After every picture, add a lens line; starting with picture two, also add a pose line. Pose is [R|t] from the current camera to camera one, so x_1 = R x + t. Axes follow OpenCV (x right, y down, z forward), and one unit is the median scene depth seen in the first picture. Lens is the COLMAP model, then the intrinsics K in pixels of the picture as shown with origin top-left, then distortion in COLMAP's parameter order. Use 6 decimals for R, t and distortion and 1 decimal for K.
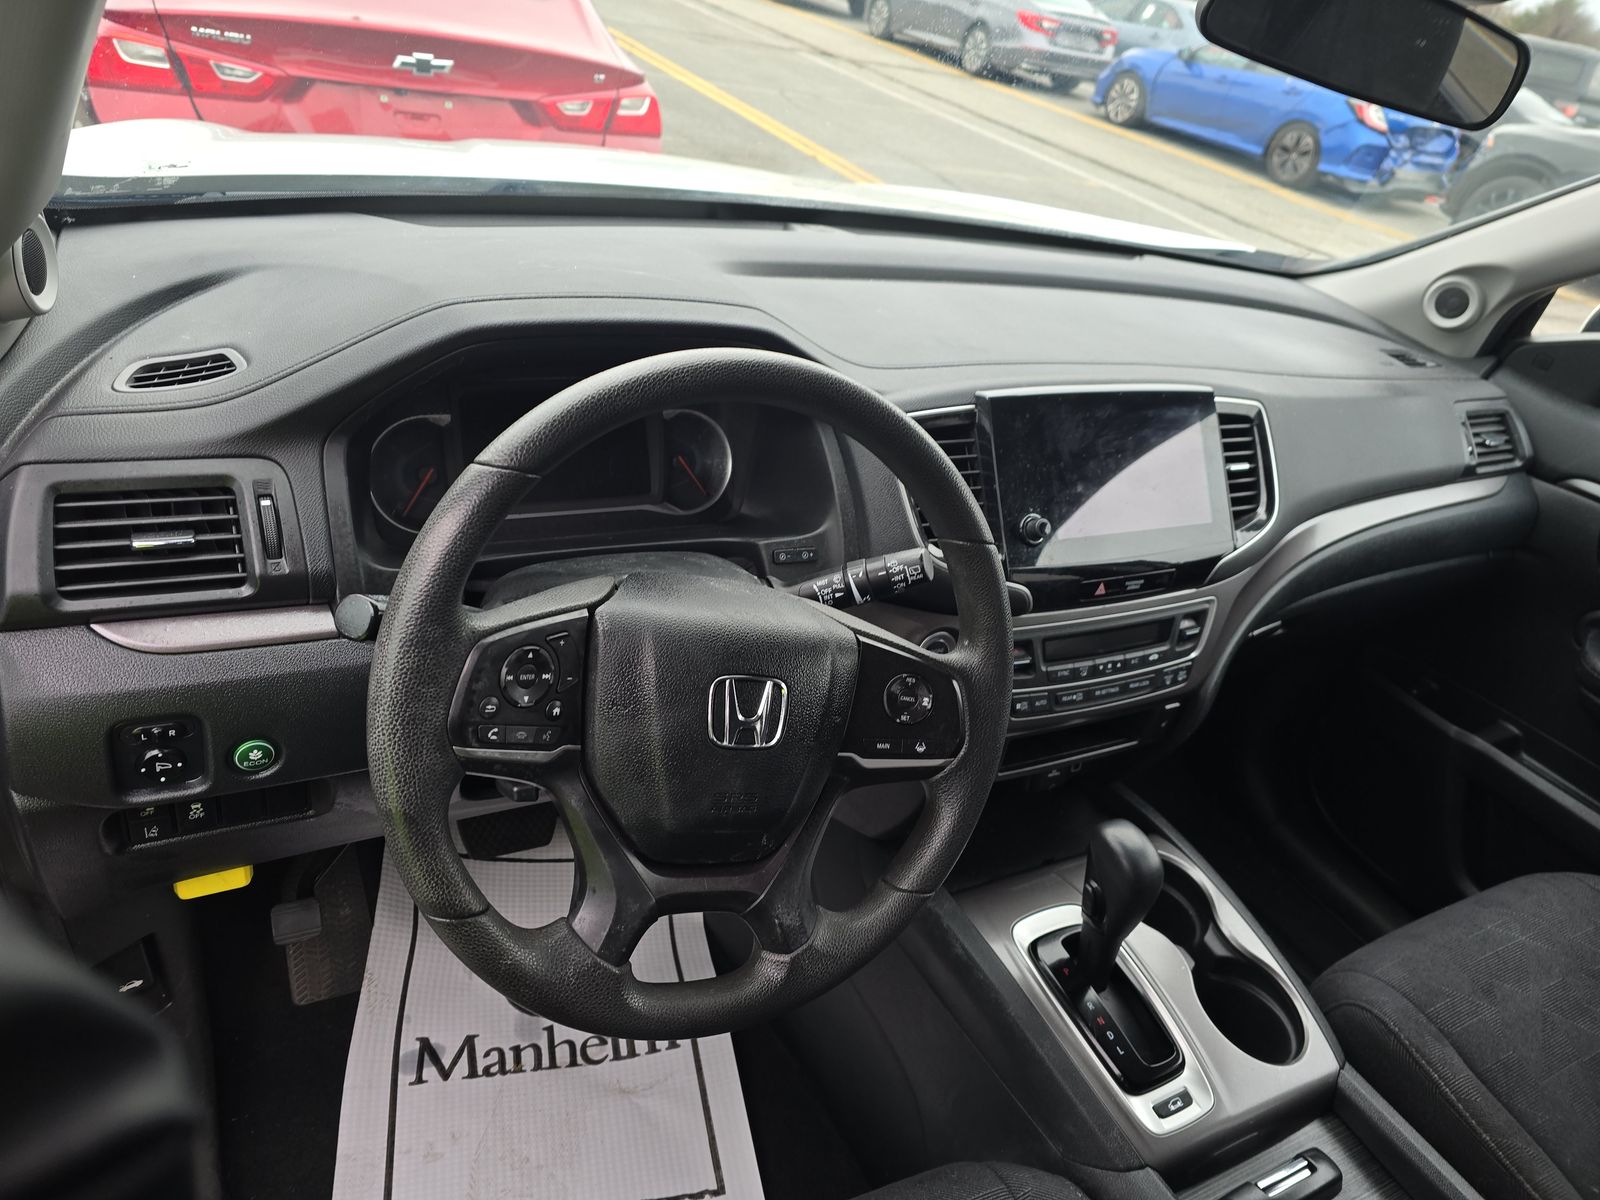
lens RADIAL K [[1064.1, 0, 791.9], [0, 1064.1, 601.7], [0, 0, 1]] dist [0.080592, -0.105254]
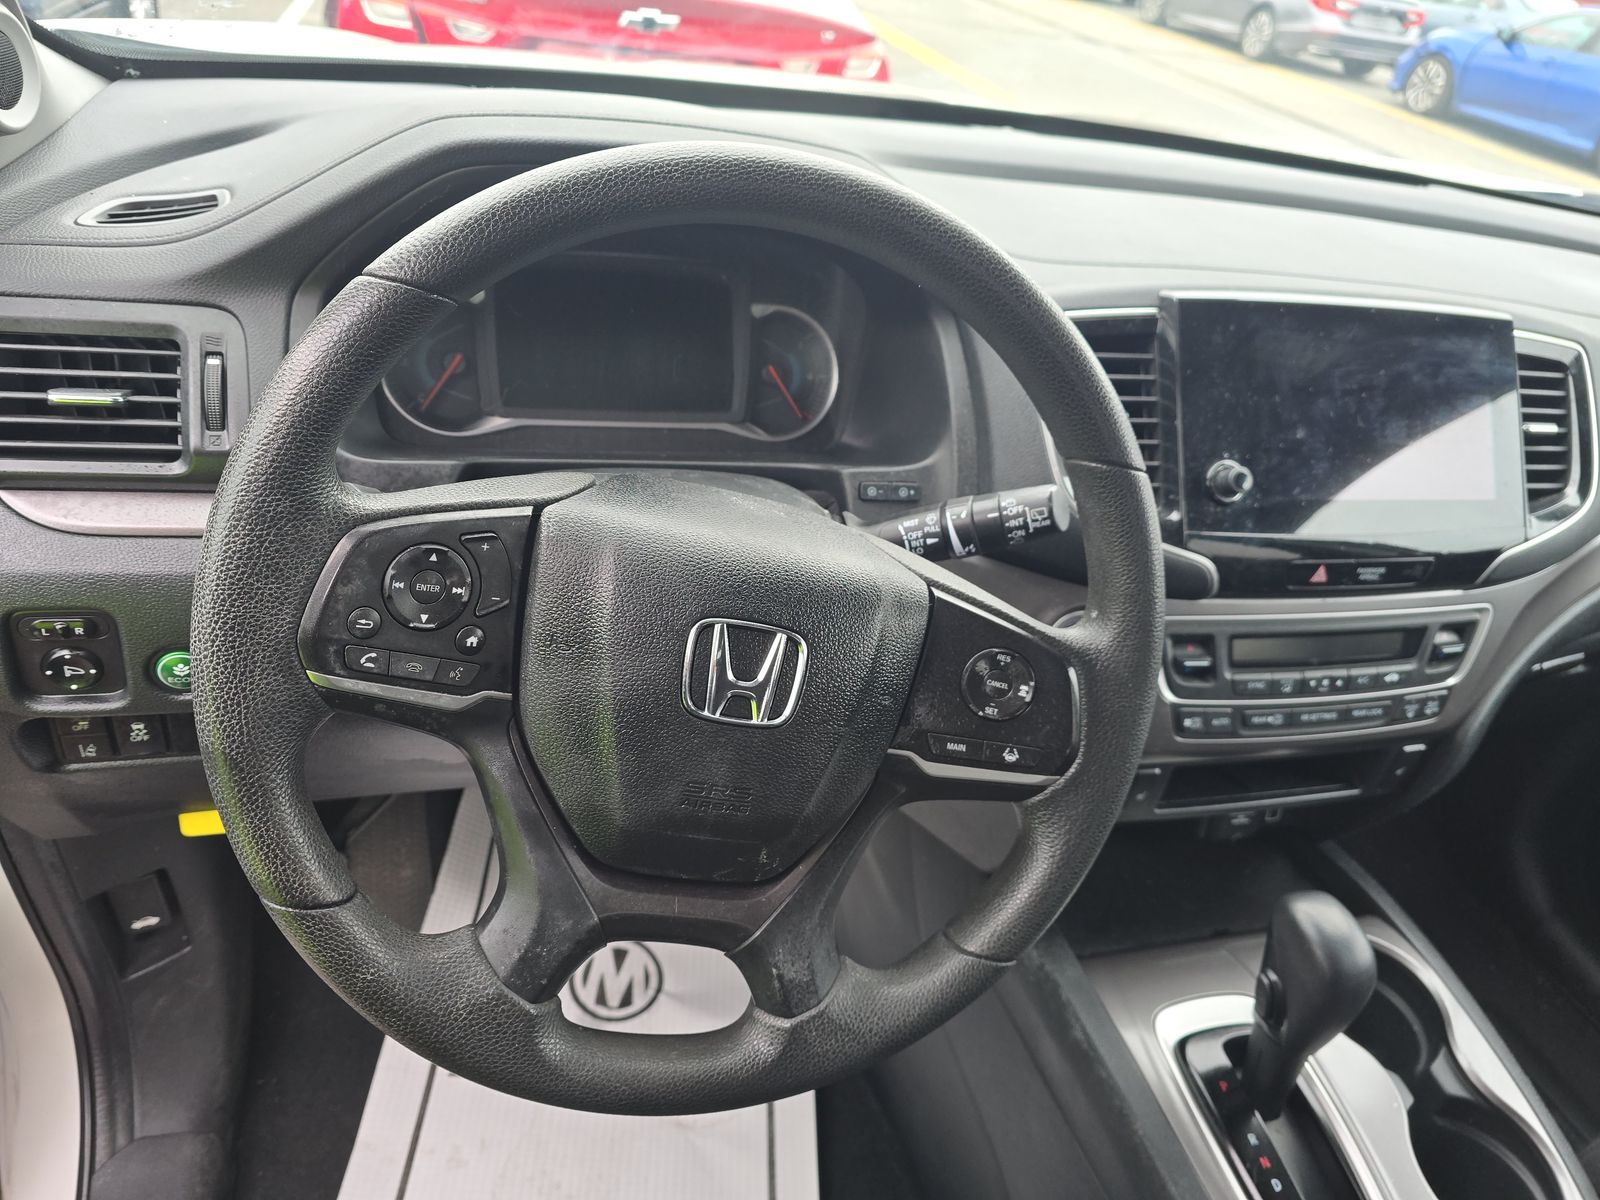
lens RADIAL K [[1076.3, 0, 800.0], [0, 1076.3, 600.0], [0, 0, 1]] dist [0.036765, -0.039887]
pose [[0.977459, 0.085589, -0.192997, 0.090790], [-0.086719, 0.996229, 0.002604, 0.036027], [0.192493, 0.014191, 0.981196, 0.219471]]
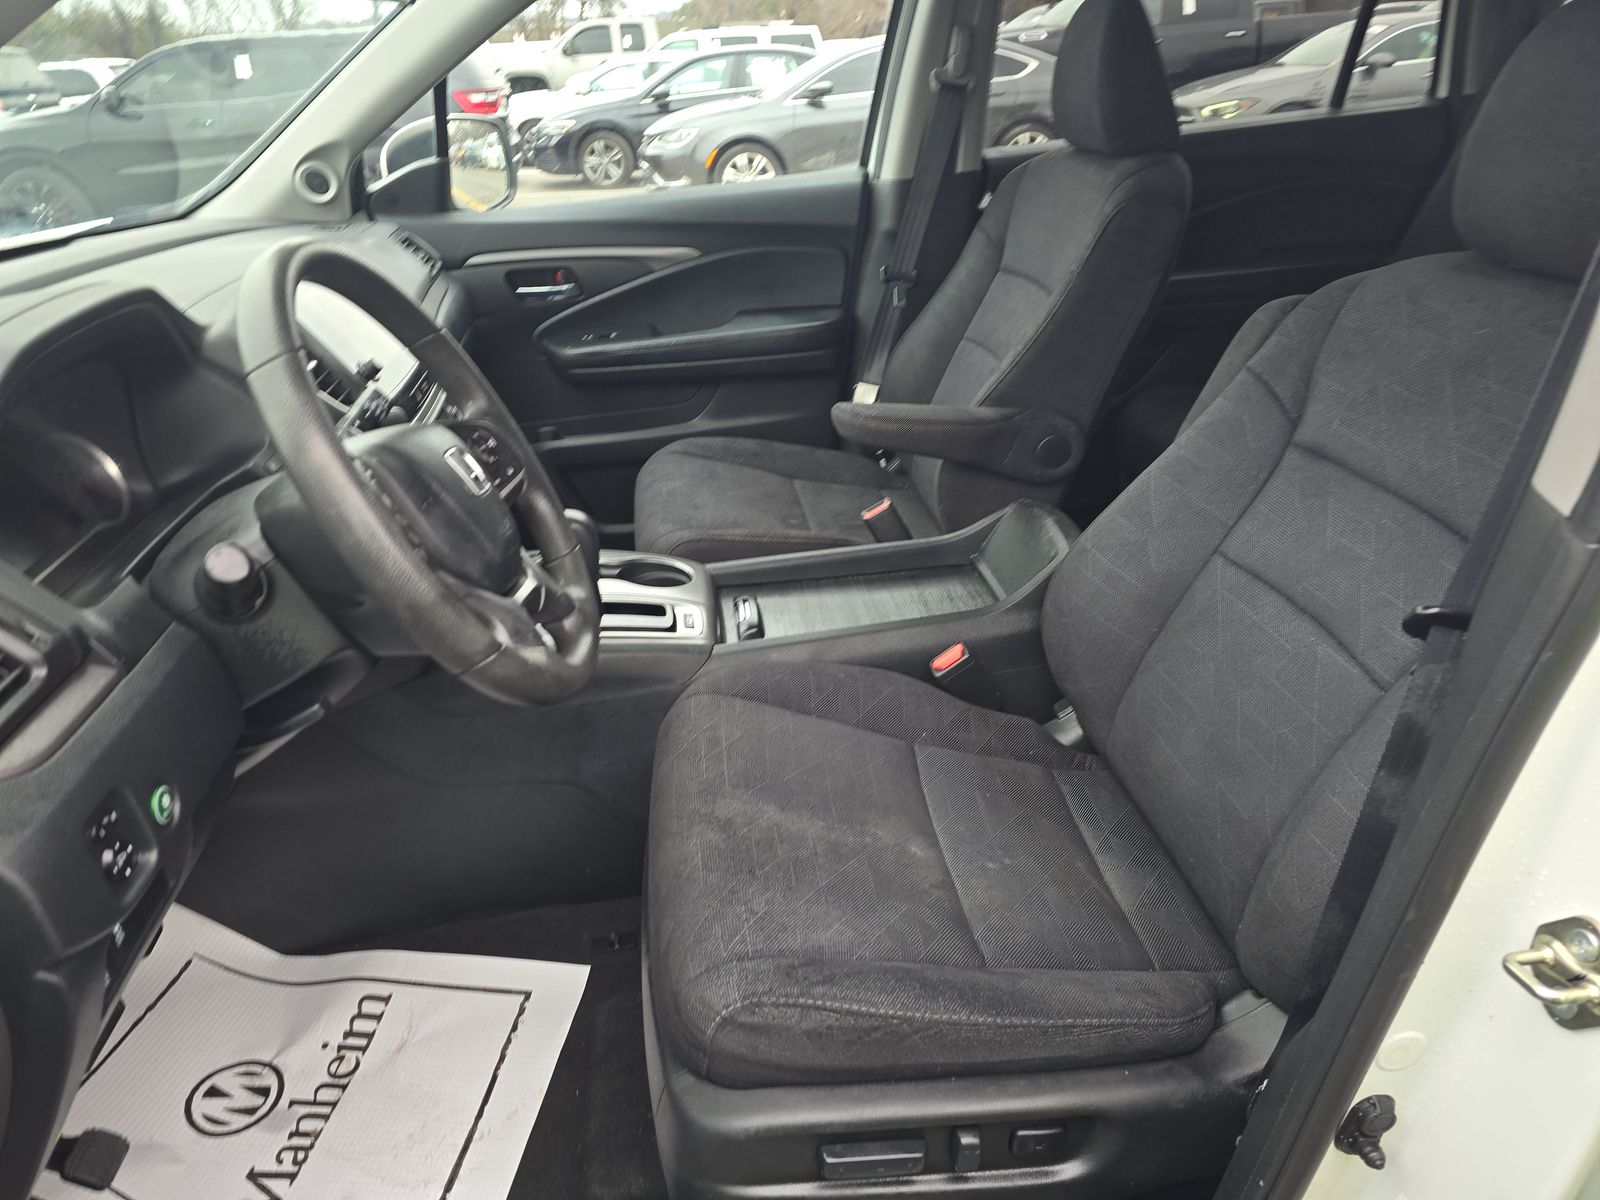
lens RADIAL K [[1076.3, 0, 800.0], [0, 1076.3, 600.0], [0, 0, 1]] dist [0.036765, -0.039887]
pose [[0.331573, -0.587563, 0.738126, -0.729184], [0.582982, 0.742737, 0.329353, 0.011091], [-0.741749, 0.321110, 0.588810, -0.070012]]
